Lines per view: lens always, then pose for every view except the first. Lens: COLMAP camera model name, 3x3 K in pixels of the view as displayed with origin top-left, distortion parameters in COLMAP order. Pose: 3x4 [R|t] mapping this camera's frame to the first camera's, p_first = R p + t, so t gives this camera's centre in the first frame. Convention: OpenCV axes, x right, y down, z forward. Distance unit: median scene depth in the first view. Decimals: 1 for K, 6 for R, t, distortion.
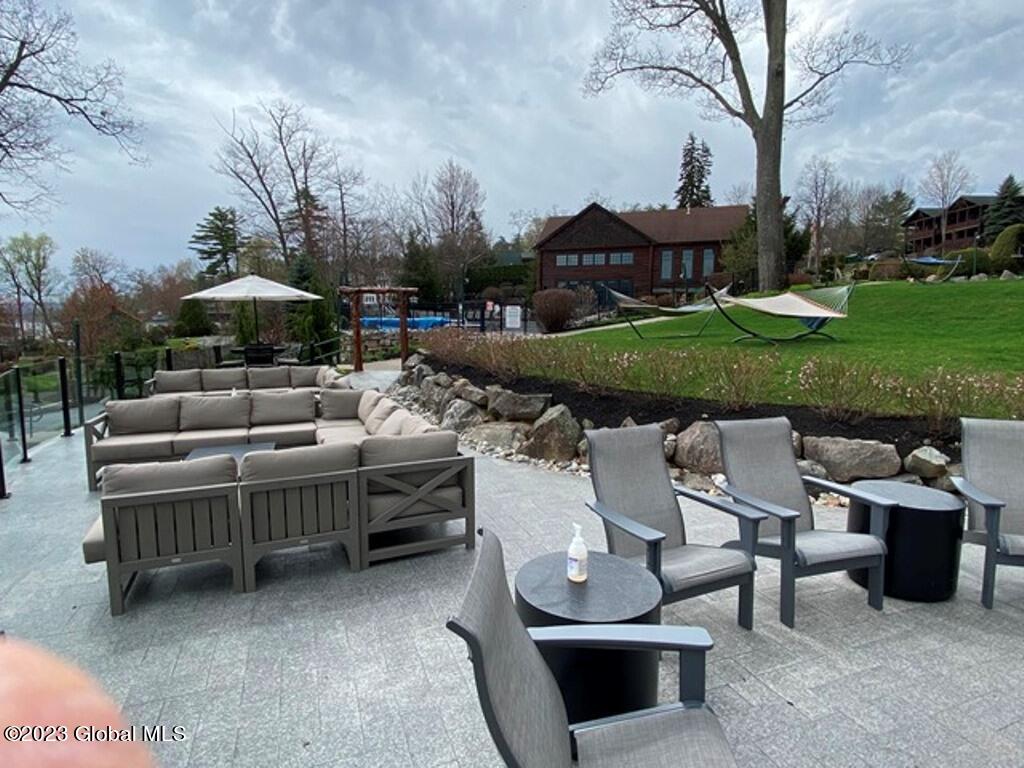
lens RADIAL K [[557.2, 0, 516.1], [0, 557.2, 384.7], [0, 0, 1]] dist [0.030913, -0.026178]
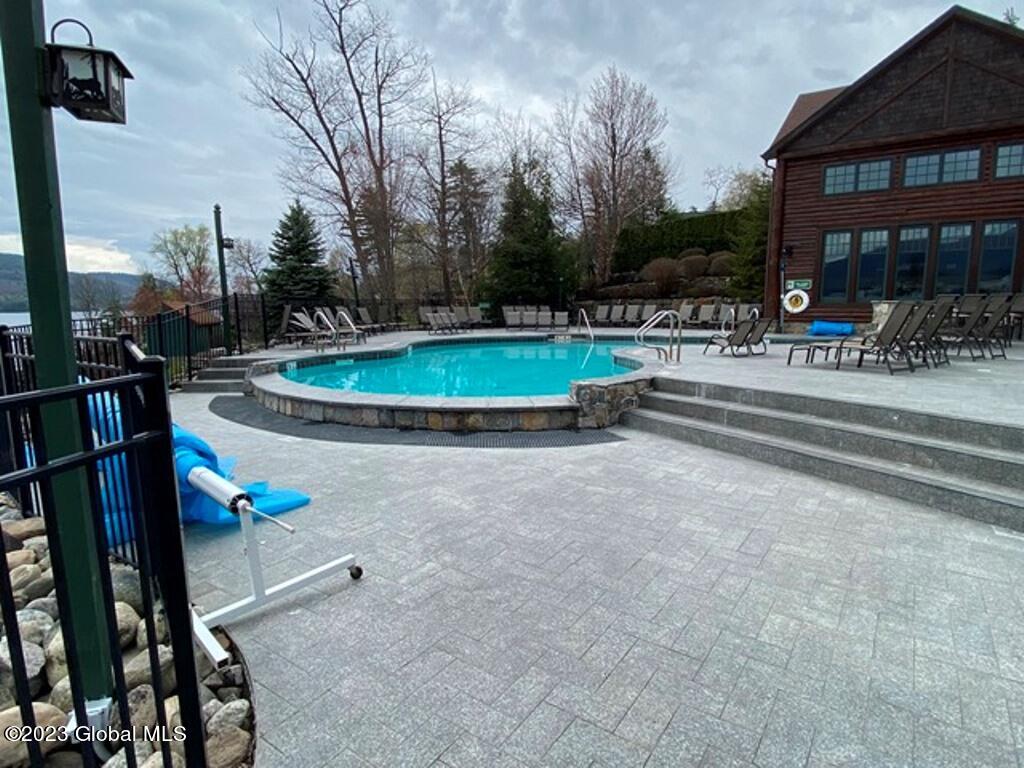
lens RADIAL K [[557.2, 0, 503.0], [0, 557.2, 388.6], [0, 0, 1]] dist [0.030913, -0.026178]
pose [[0.940973, 0.039298, -0.336194, -0.002272], [-0.027232, 0.998807, 0.040532, -0.050950], [0.337386, -0.028984, 0.940920, 0.326885]]
